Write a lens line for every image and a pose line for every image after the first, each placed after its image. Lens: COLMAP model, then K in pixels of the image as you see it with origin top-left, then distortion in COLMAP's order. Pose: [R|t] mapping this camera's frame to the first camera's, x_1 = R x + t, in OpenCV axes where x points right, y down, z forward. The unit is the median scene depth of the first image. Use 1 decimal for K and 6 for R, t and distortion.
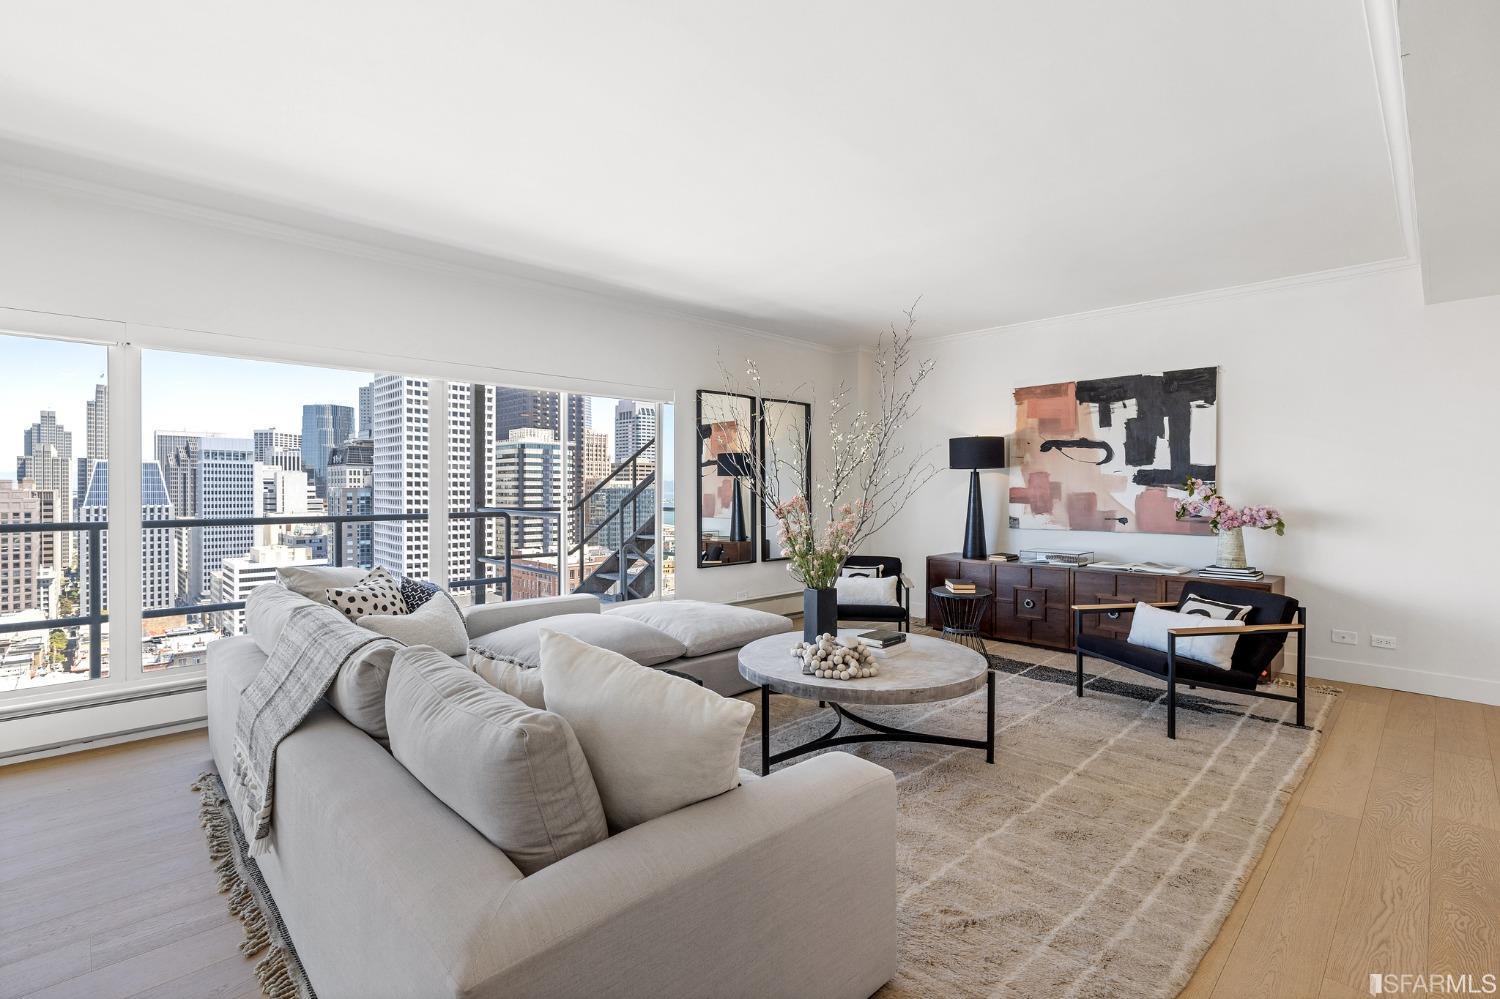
lens RADIAL K [[680.2, 0, 746.2], [0, 680.2, 492.2], [0, 0, 1]] dist [-0.003873, 0.001650]
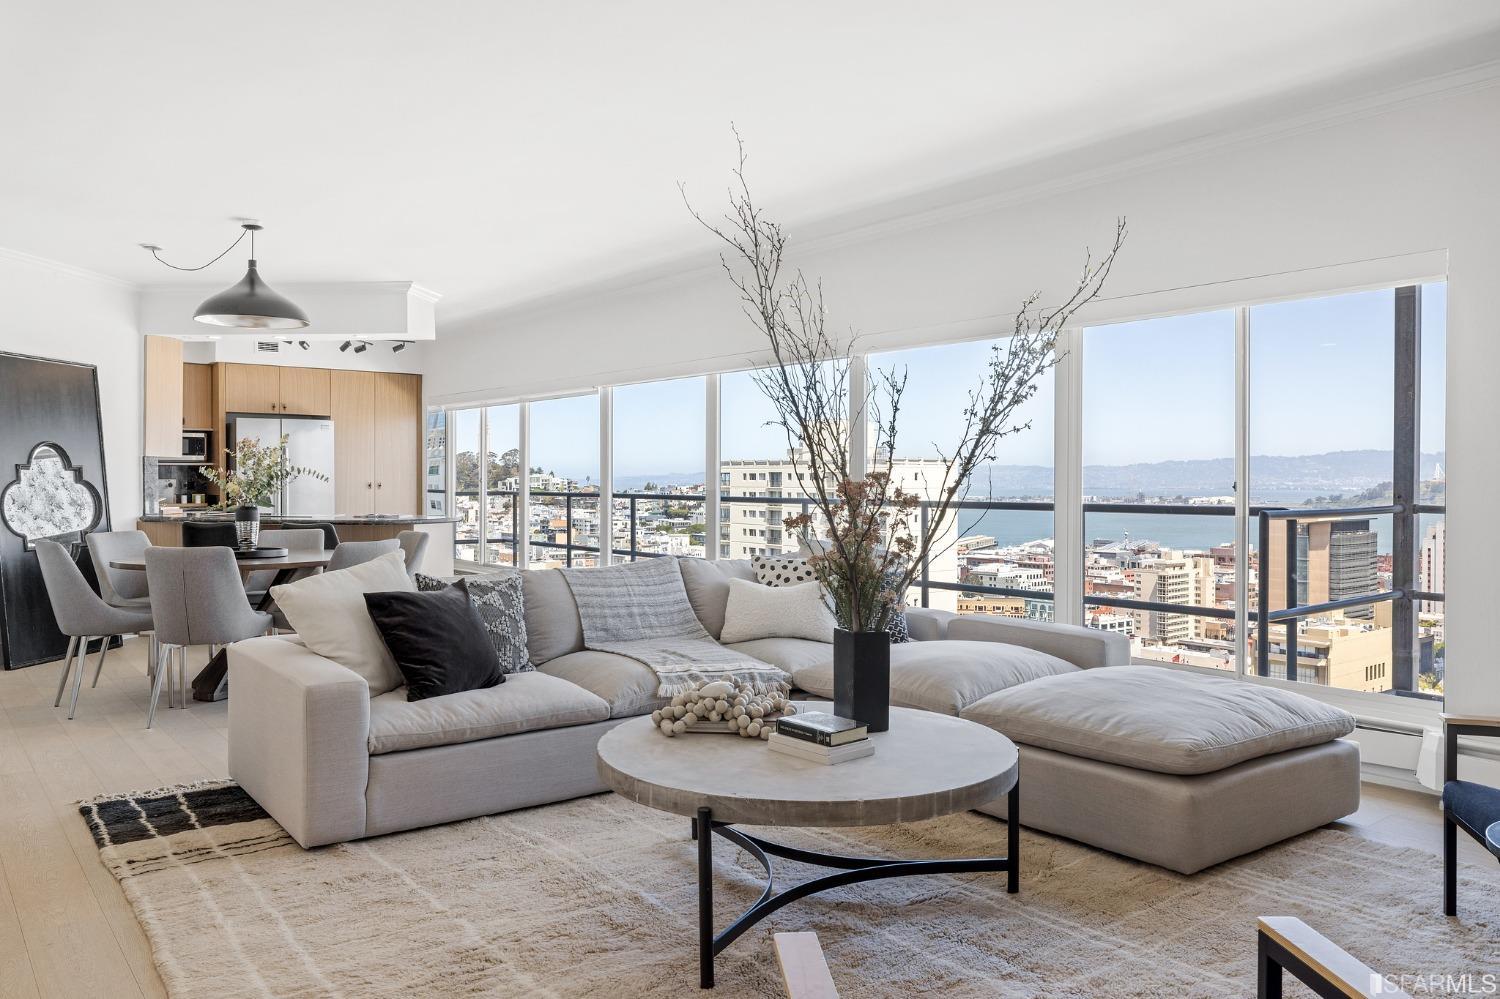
lens RADIAL K [[1089.8, 0, 753.6], [0, 1089.8, 487.1], [0, 0, 1]] dist [0.006422, -0.007626]
pose [[-0.100086, 0.005966, -0.994961, 0.641781], [-0.009040, 0.999935, 0.006905, 0.007026], [0.994938, 0.009686, -0.100025, 0.606871]]
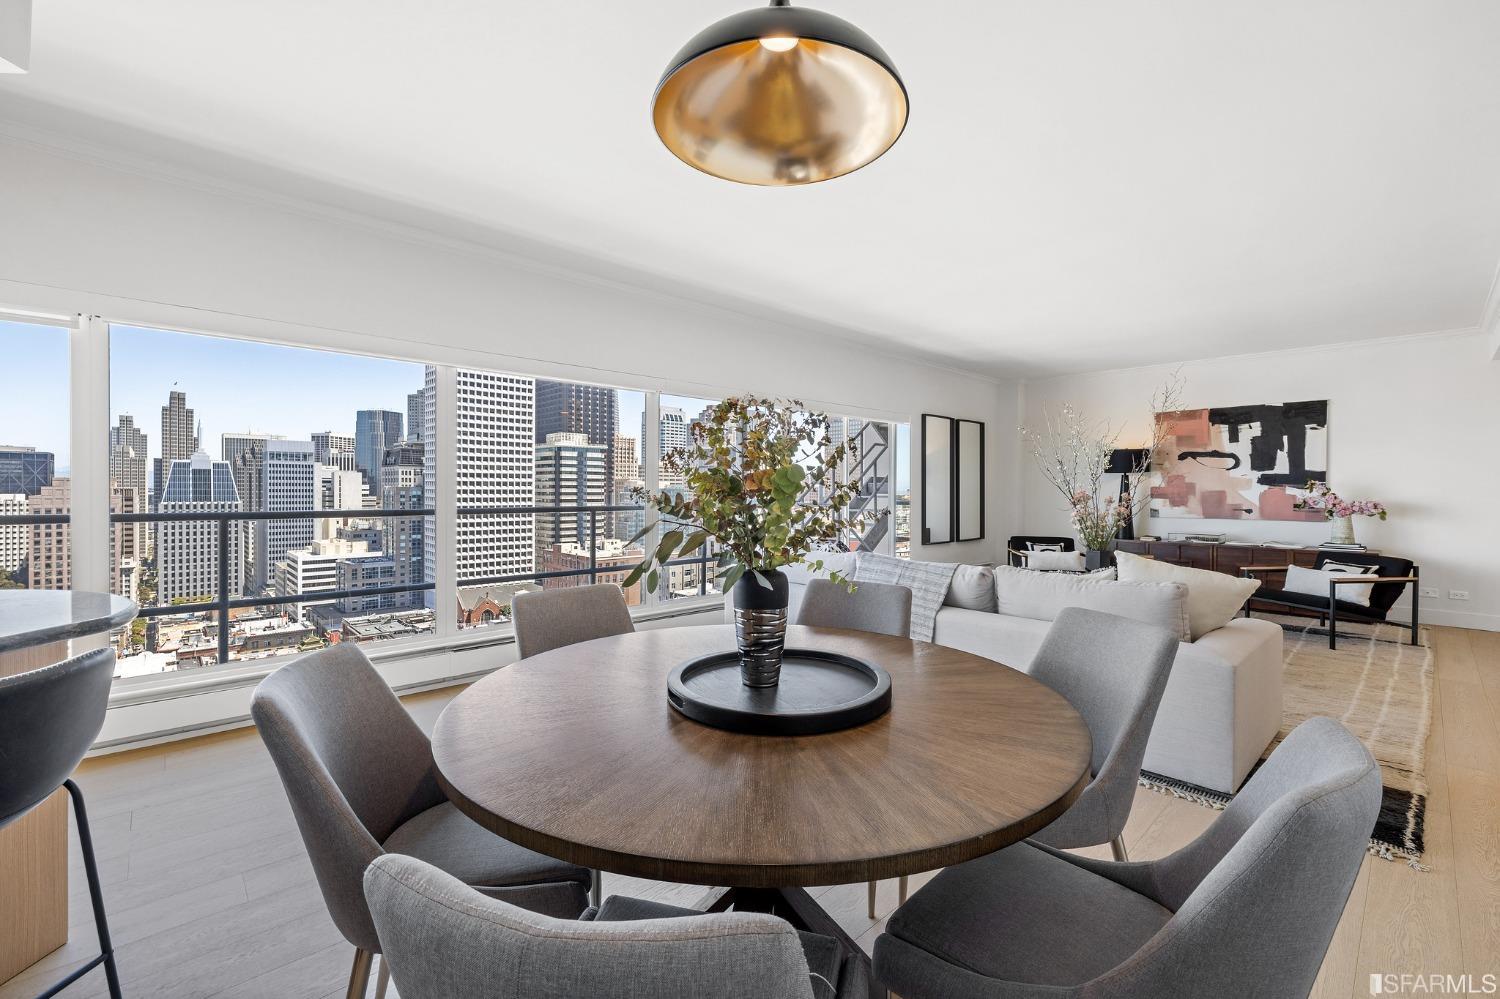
lens RADIAL K [[628.1, 0, 749.7], [0, 628.1, 494.6], [0, 0, 1]] dist [0.002273, -0.000802]
pose [[0.999821, 0.004592, -0.018339, -0.391998], [-0.004523, 0.999983, 0.003802, 0.007959], [0.018356, -0.003719, 0.999825, -0.260463]]
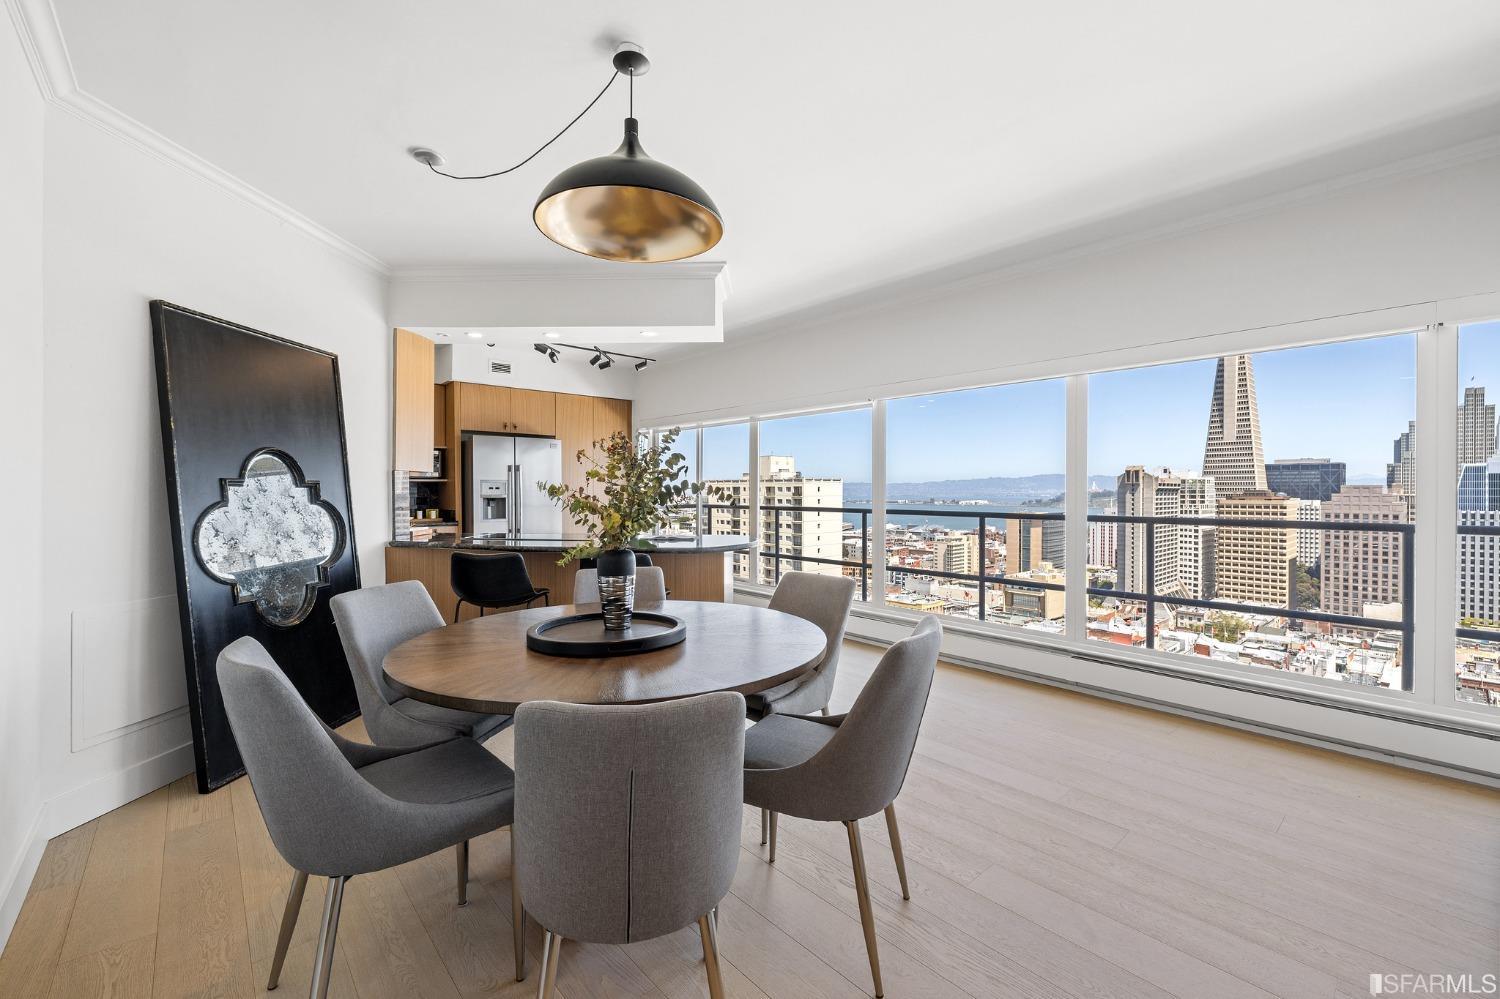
lens RADIAL K [[628.1, 0, 752.8], [0, 628.1, 494.8], [0, 0, 1]] dist [0.002273, -0.000802]
pose [[-0.039854, 0.005433, -0.999191, -0.033501], [-0.007721, 0.999954, 0.005745, 0.003895], [0.999176, 0.007944, -0.039810, 0.084056]]
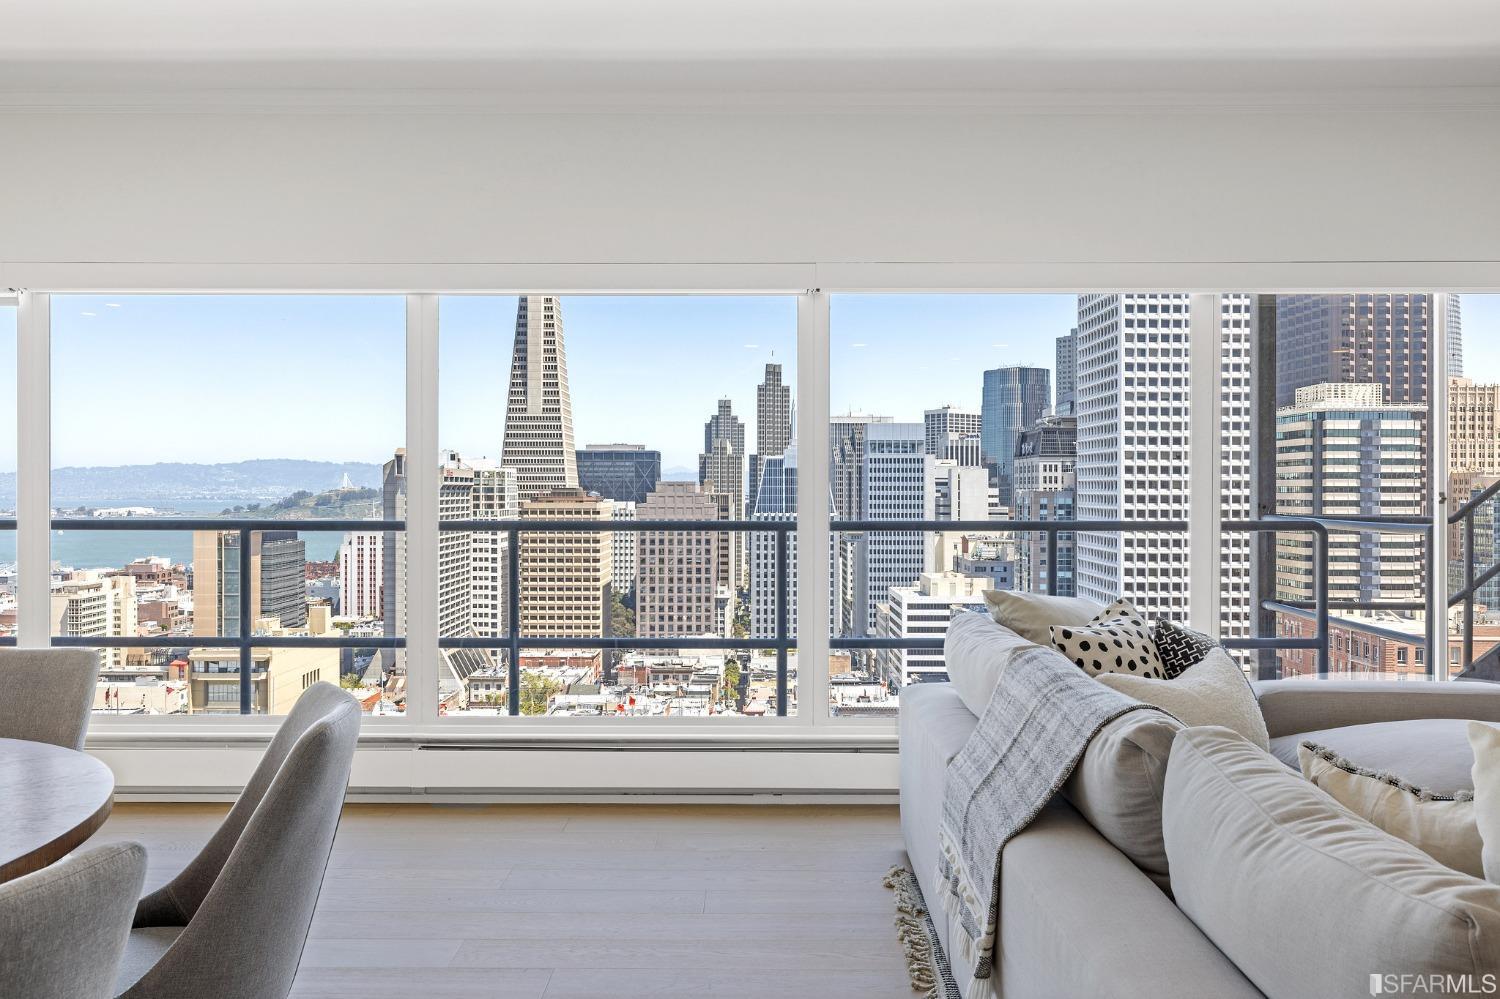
lens RADIAL K [[1154.5, 0, 754.3], [0, 1154.5, 496.1], [0, 0, 1]] dist [-0.002805, 0.002148]
pose [[0.715388, 0.003273, -0.698720, -0.025216], [-0.004639, 0.999989, -0.000065, 0.010306], [0.698712, 0.003288, 0.715395, 0.006257]]
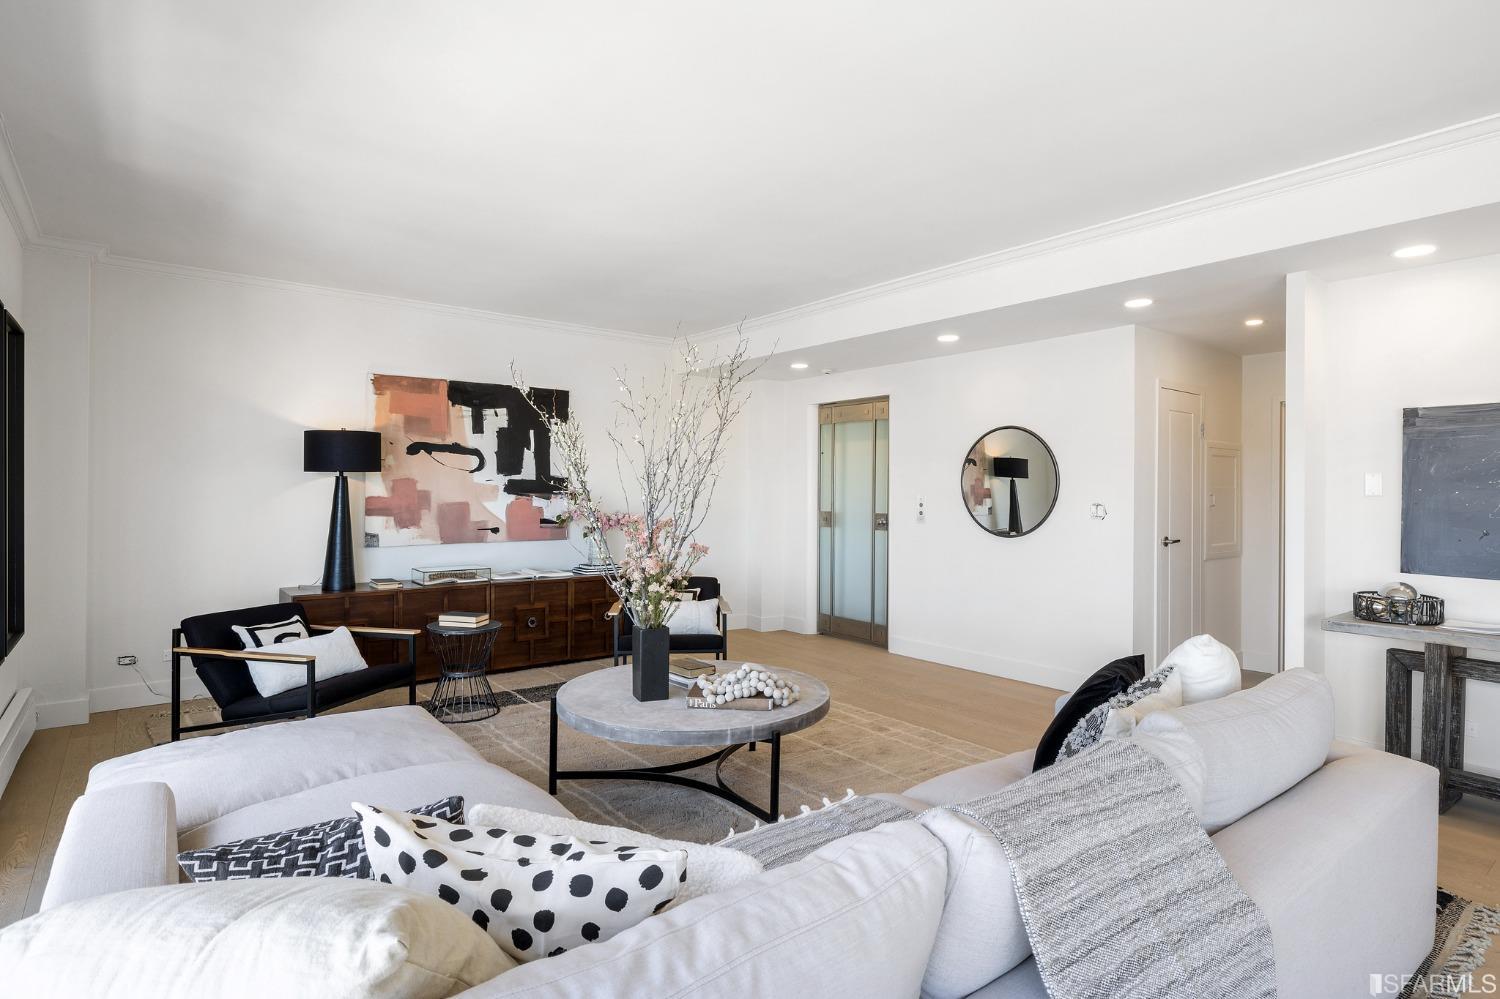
lens RADIAL K [[779.6, 0, 749.7], [0, 779.6, 494.8], [0, 0, 1]] dist [-0.002173, 0.002704]
pose [[0.107409, -0.006009, 0.994197, -0.489388], [-0.001106, 0.999980, 0.006164, -0.015444], [-0.994214, -0.001761, 0.107400, 0.469758]]
